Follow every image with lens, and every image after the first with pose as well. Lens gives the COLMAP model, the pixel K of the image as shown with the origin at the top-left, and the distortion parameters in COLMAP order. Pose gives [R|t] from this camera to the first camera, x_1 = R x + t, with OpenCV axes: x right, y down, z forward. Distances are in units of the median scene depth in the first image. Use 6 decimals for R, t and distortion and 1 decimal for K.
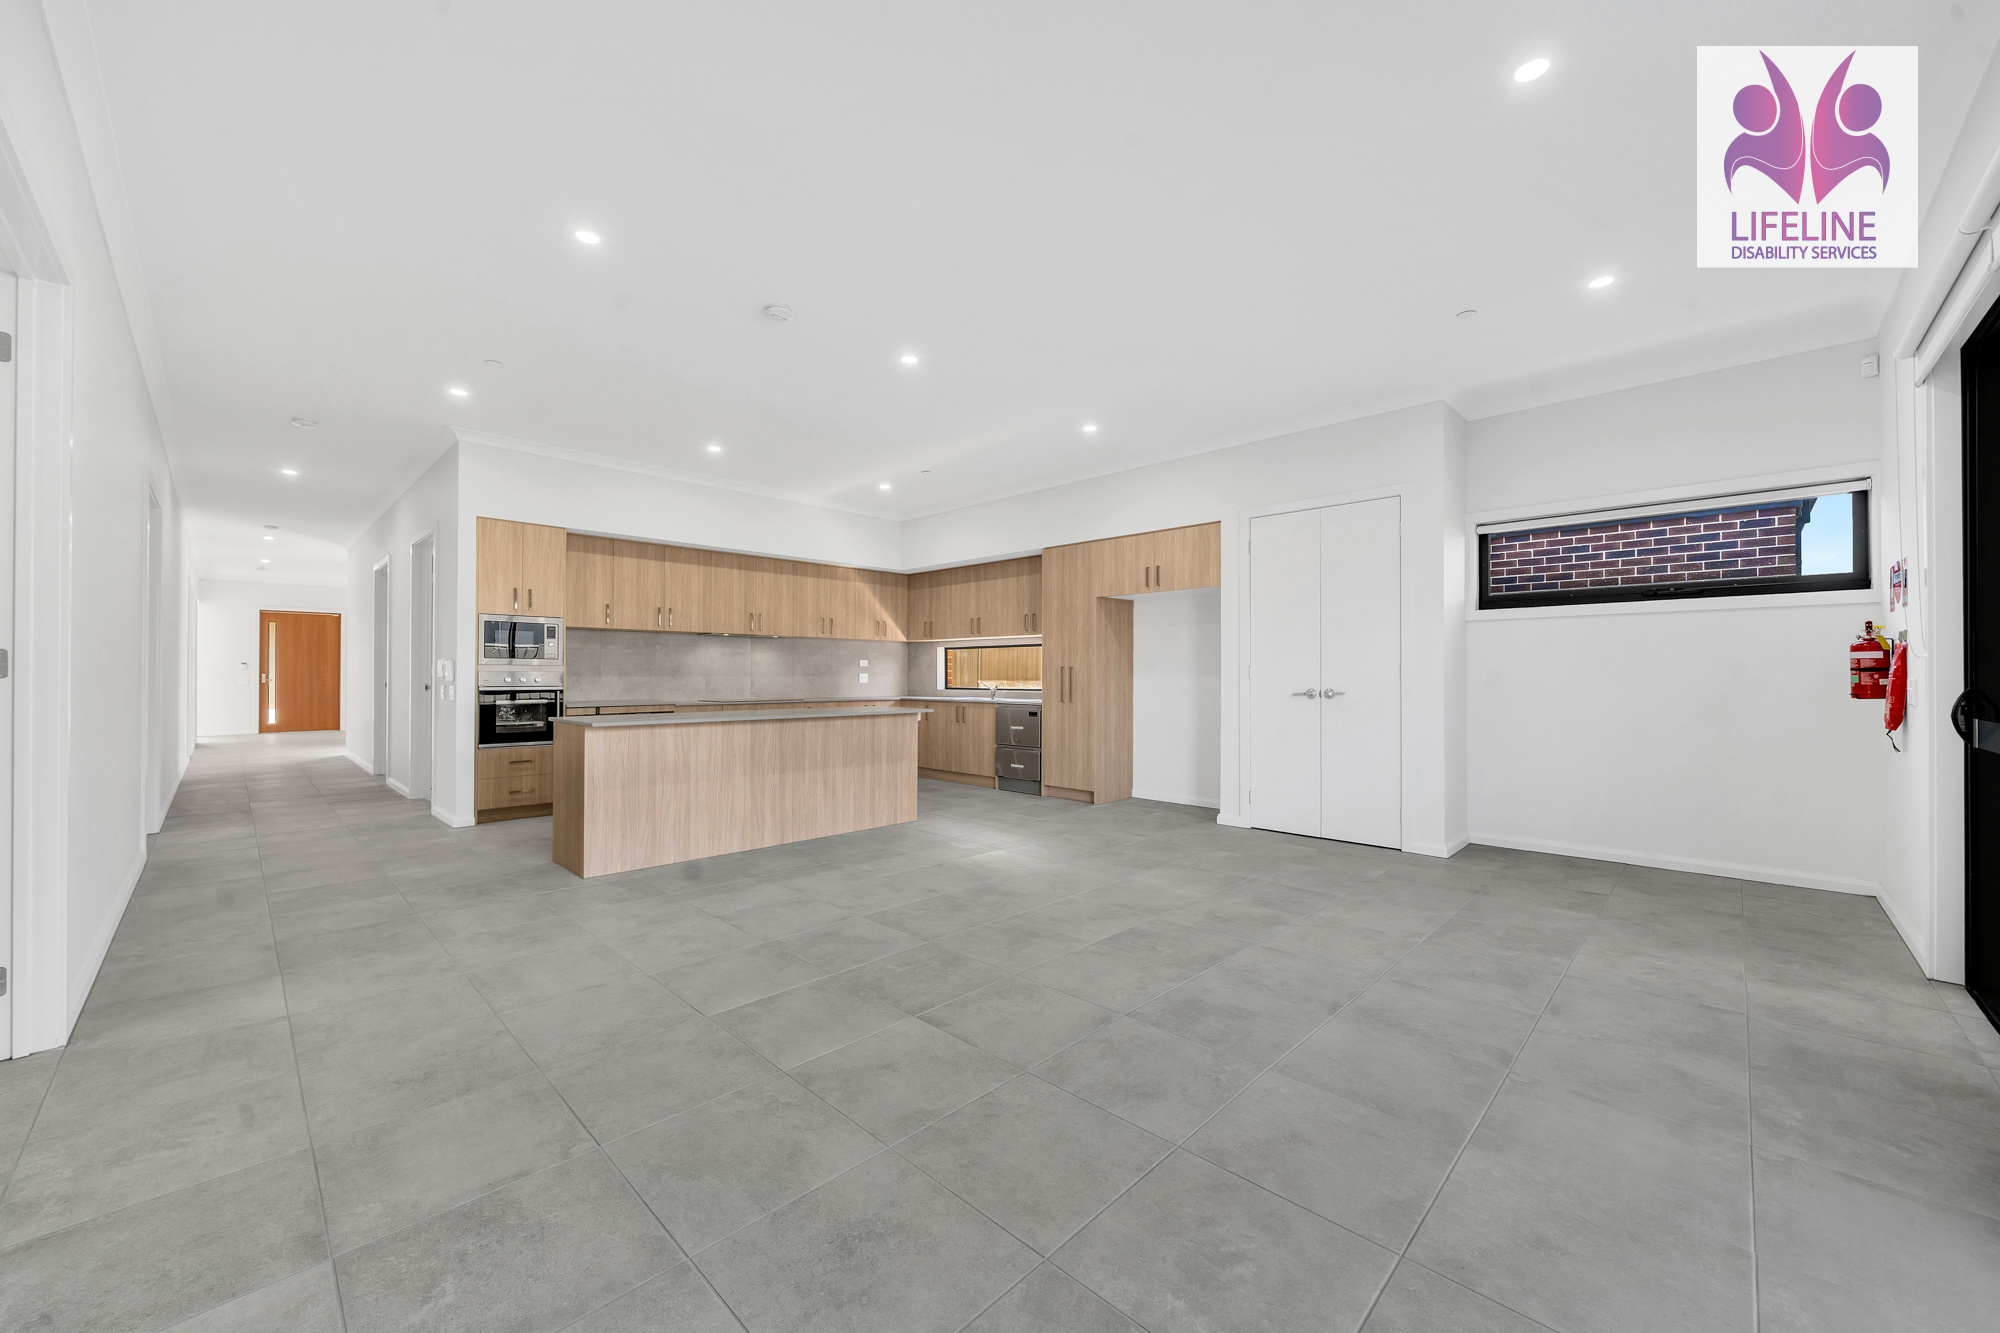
lens RADIAL K [[757.0, 0, 996.5], [0, 757.0, 666.5], [0, 0, 1]] dist [-0.006370, -0.000049]
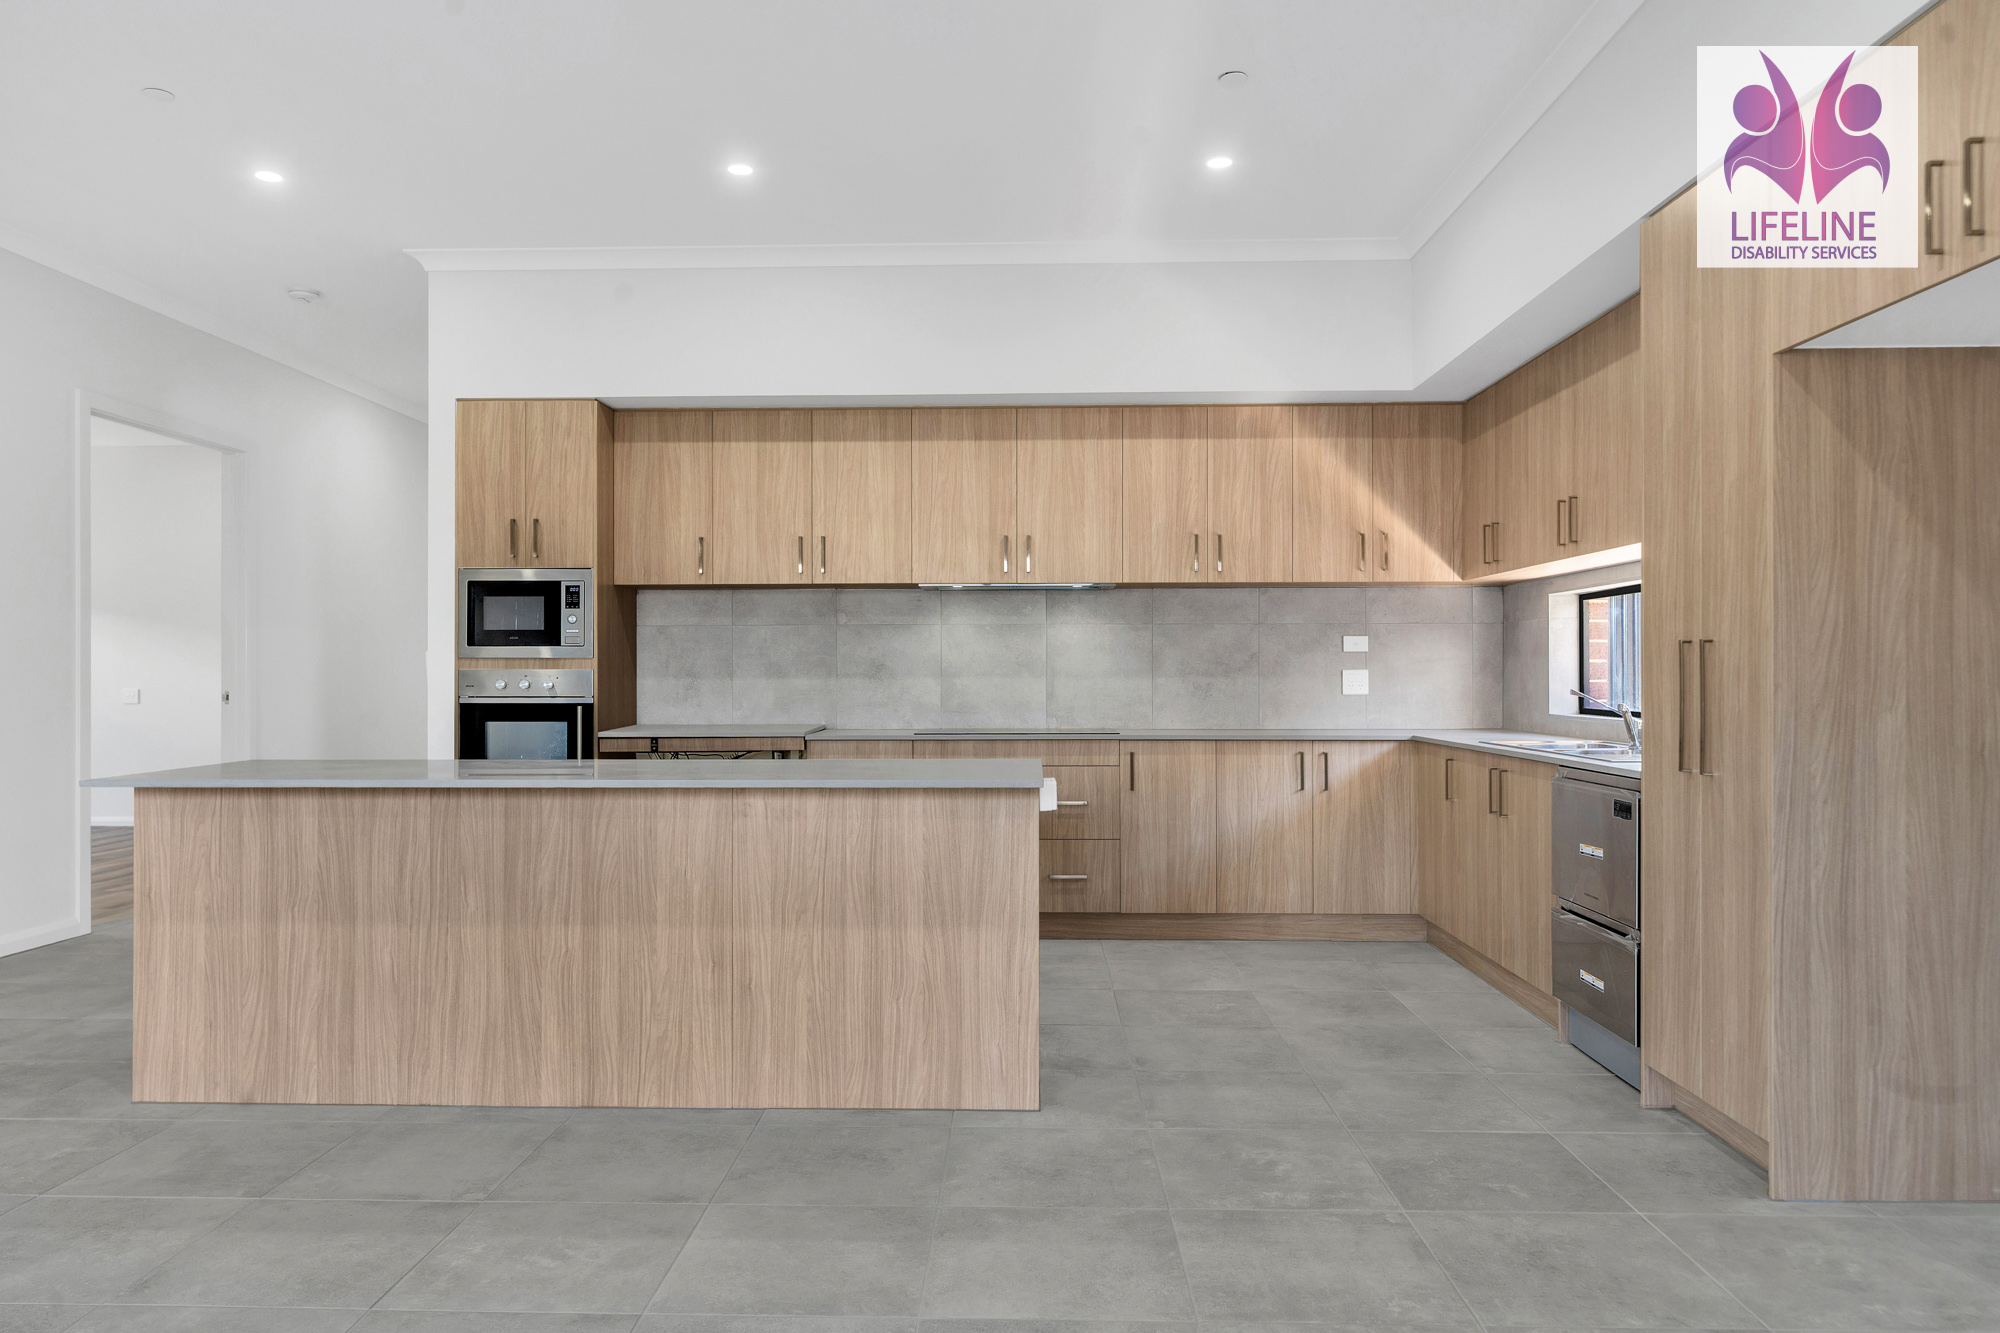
lens RADIAL K [[1344.3, 0, 985.7], [0, 1344.3, 661.6], [0, 0, 1]] dist [0.005004, -0.004856]
pose [[0.672878, -0.009823, -0.739688, 0.280970], [0.011592, 0.999929, -0.002734, 0.006344], [0.739662, -0.006735, 0.672944, 0.514218]]
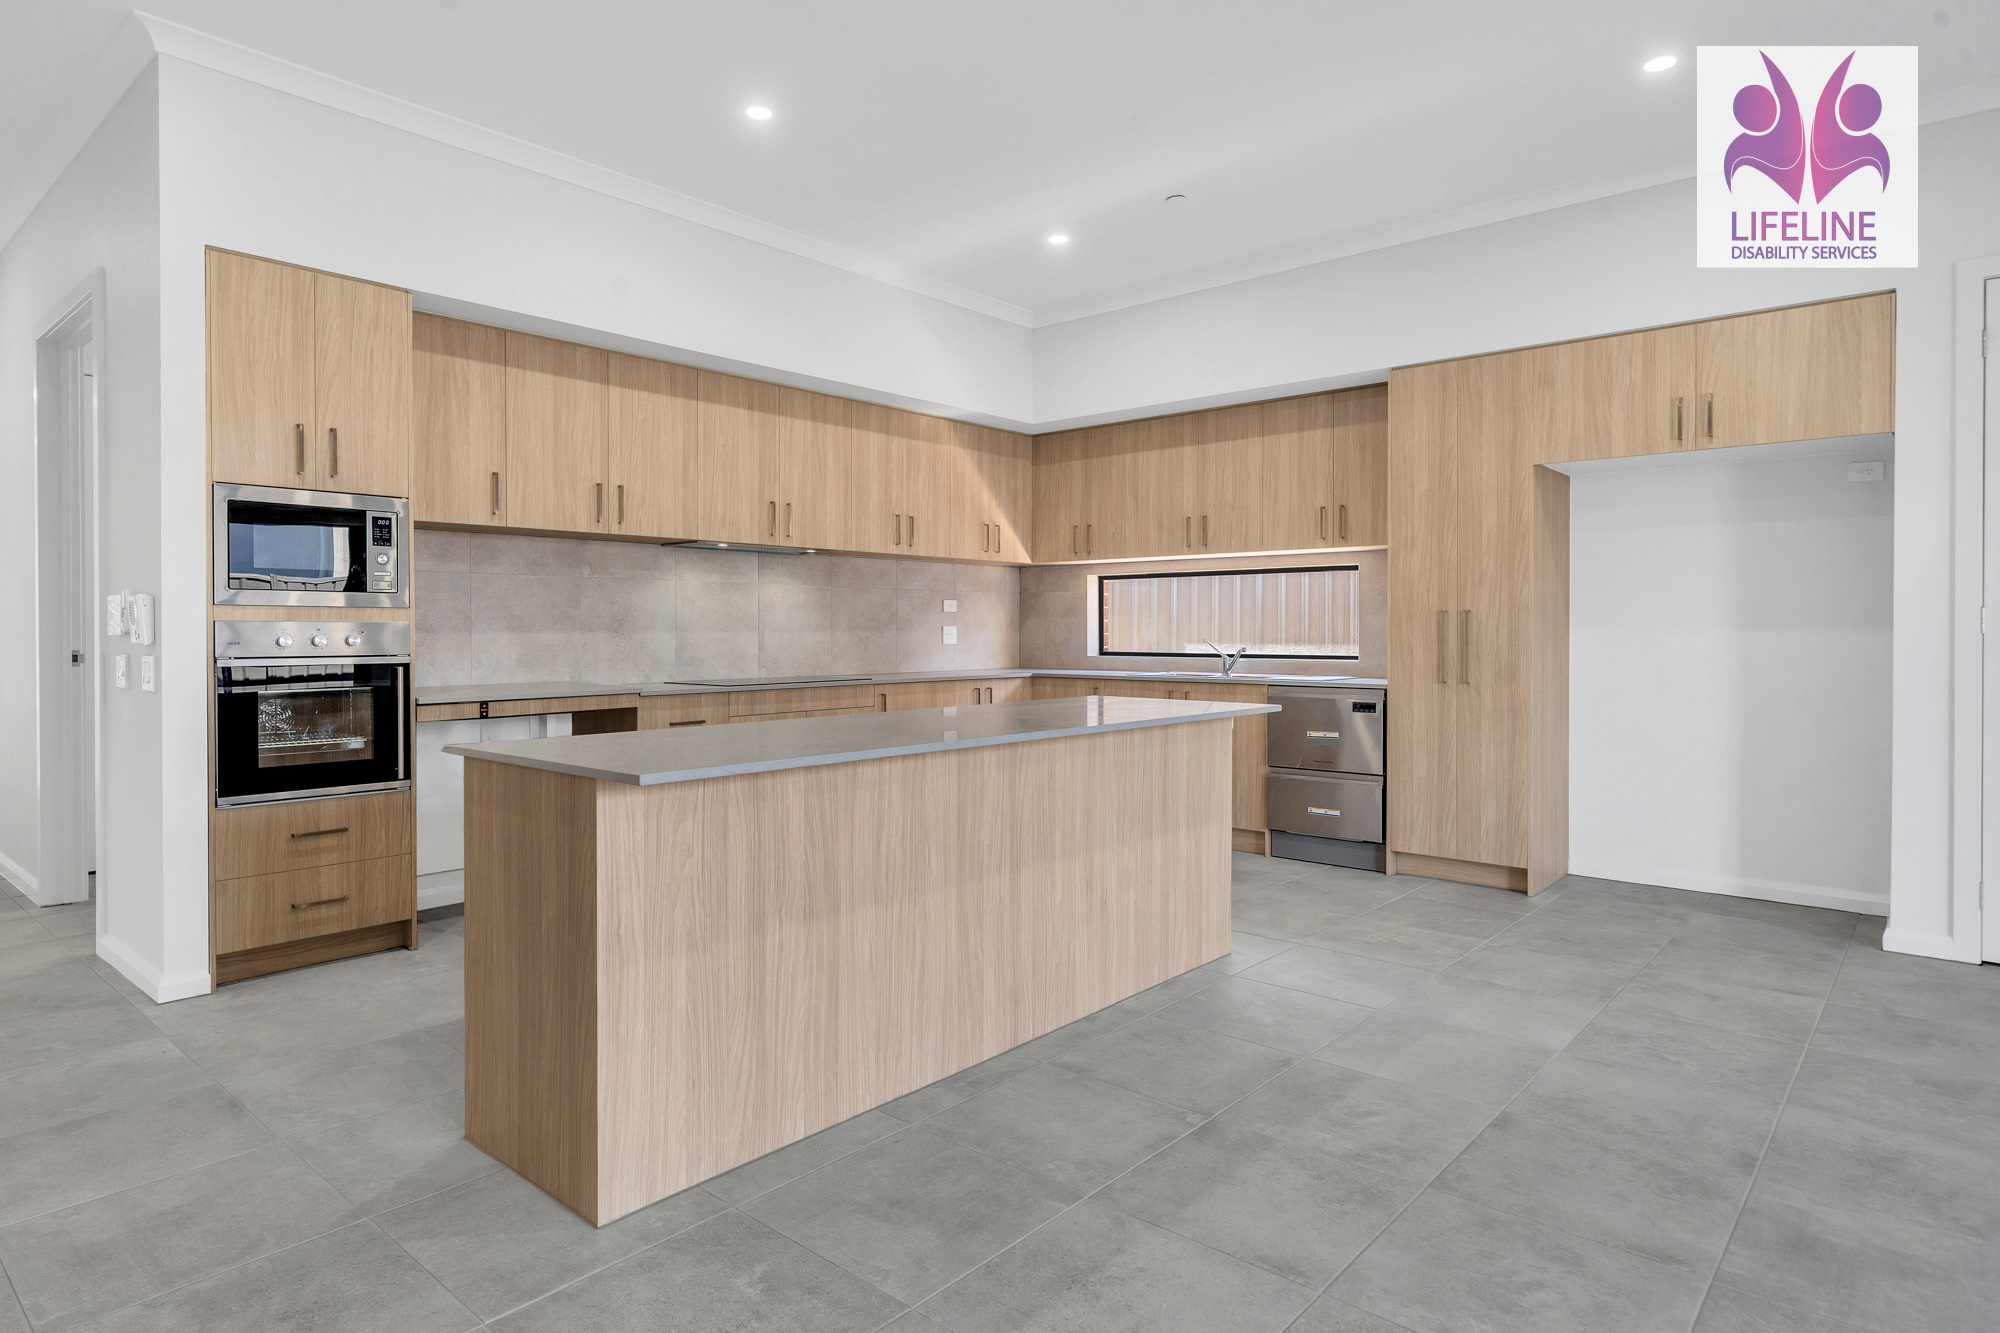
lens RADIAL K [[1124.3, 0, 996.8], [0, 1124.3, 634.9], [0, 0, 1]] dist [0.000285, 0.000127]
pose [[0.998594, -0.002398, 0.052961, -0.244506], [0.001515, 0.999859, 0.016710, 0.003594], [-0.052993, -0.016606, 0.998457, 0.303437]]
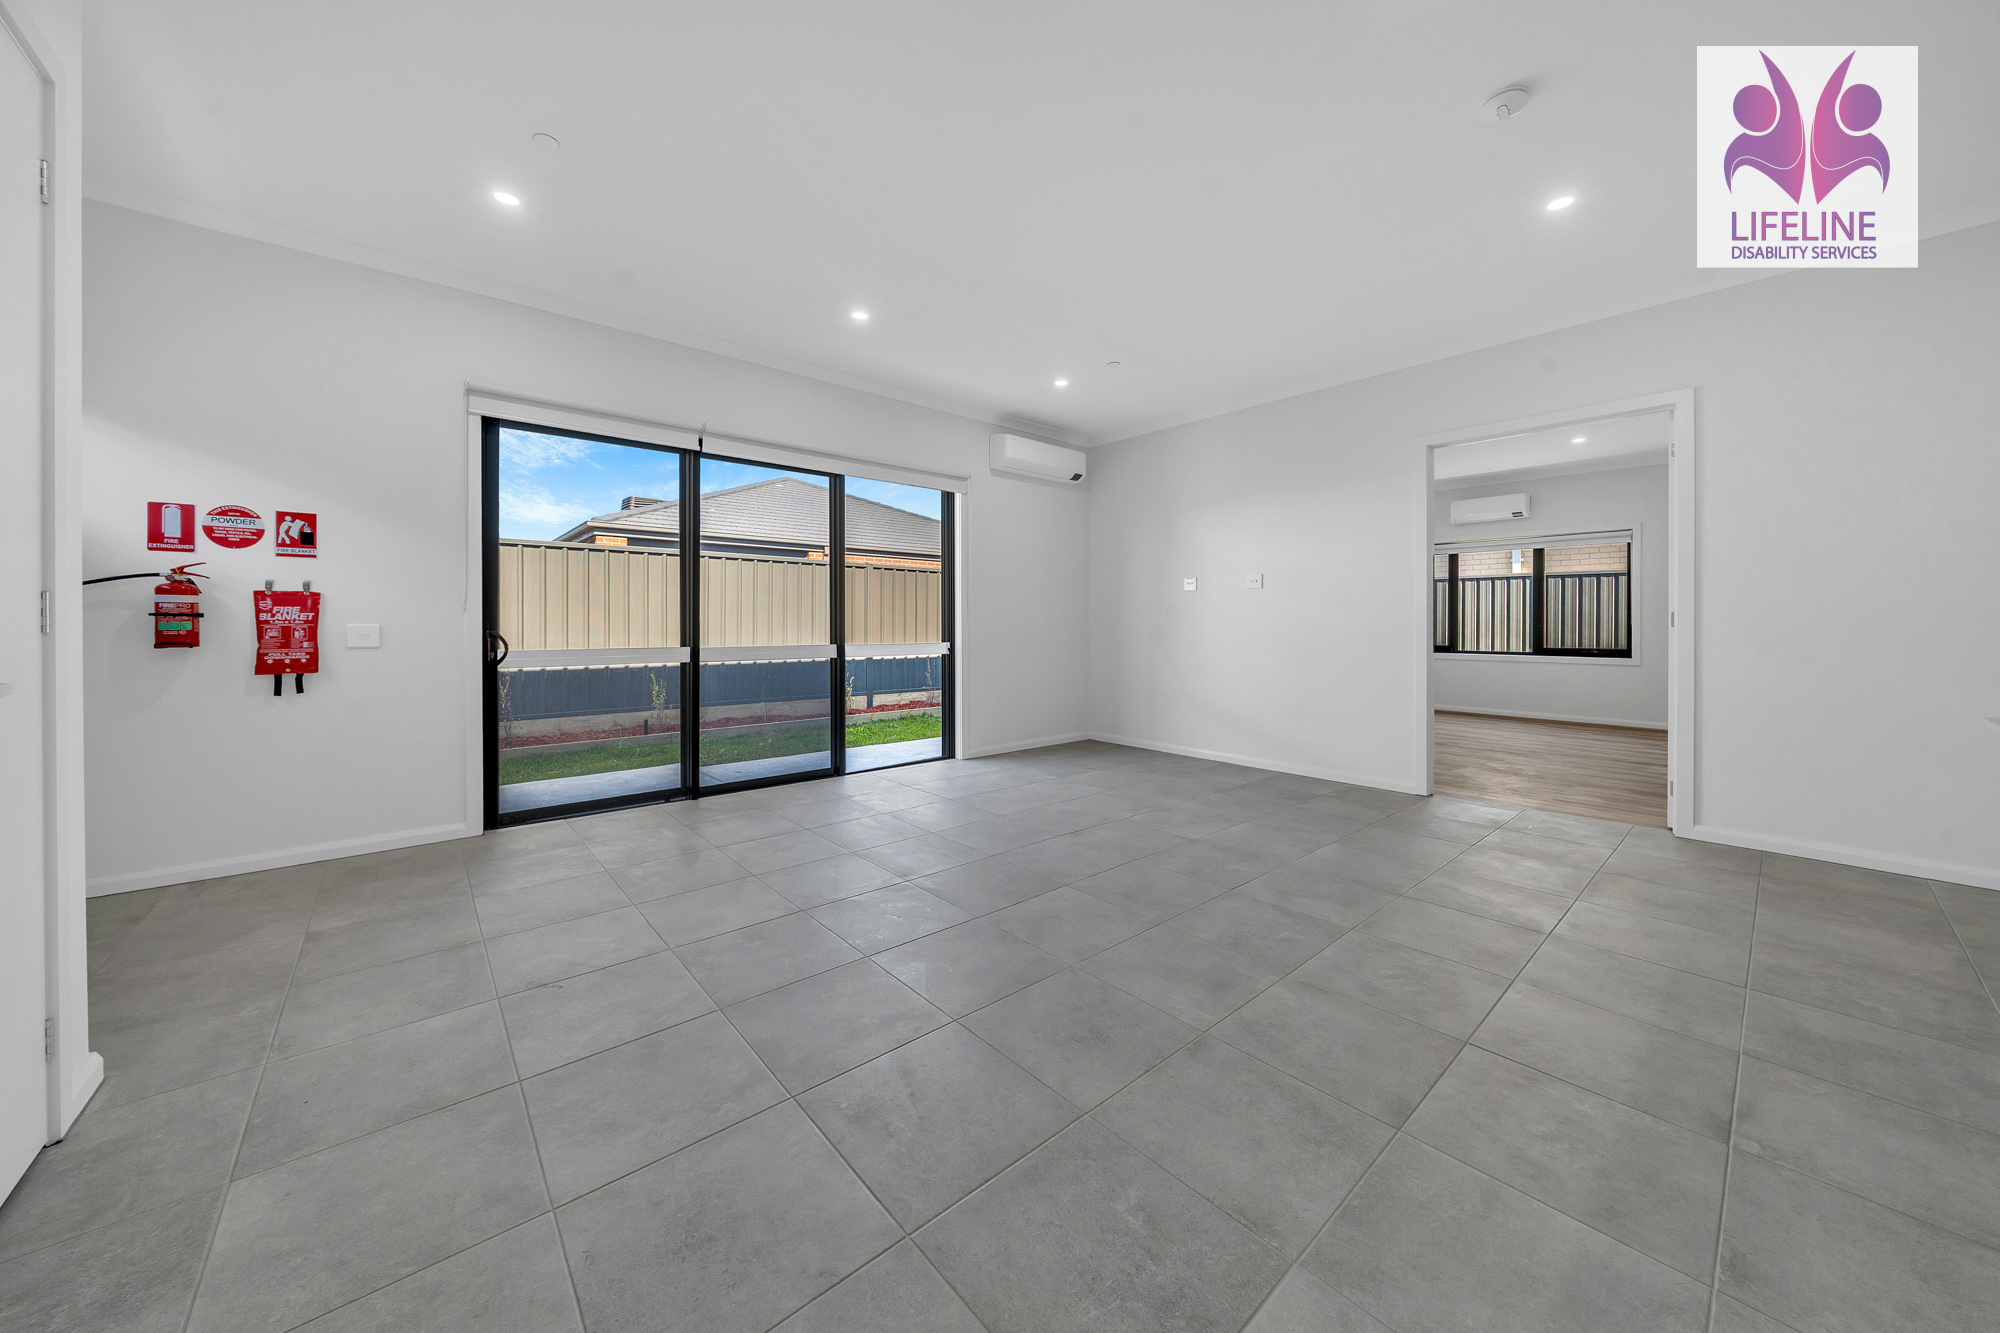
lens RADIAL K [[691.3, 0, 990.8], [0, 691.3, 625.5], [0, 0, 1]] dist [-0.006626, -0.000287]
pose [[-0.995505, -0.003069, 0.094659, 0.068919], [-0.003879, 0.999957, -0.008378, 0.010400], [-0.094629, -0.008707, -0.995475, 0.930365]]
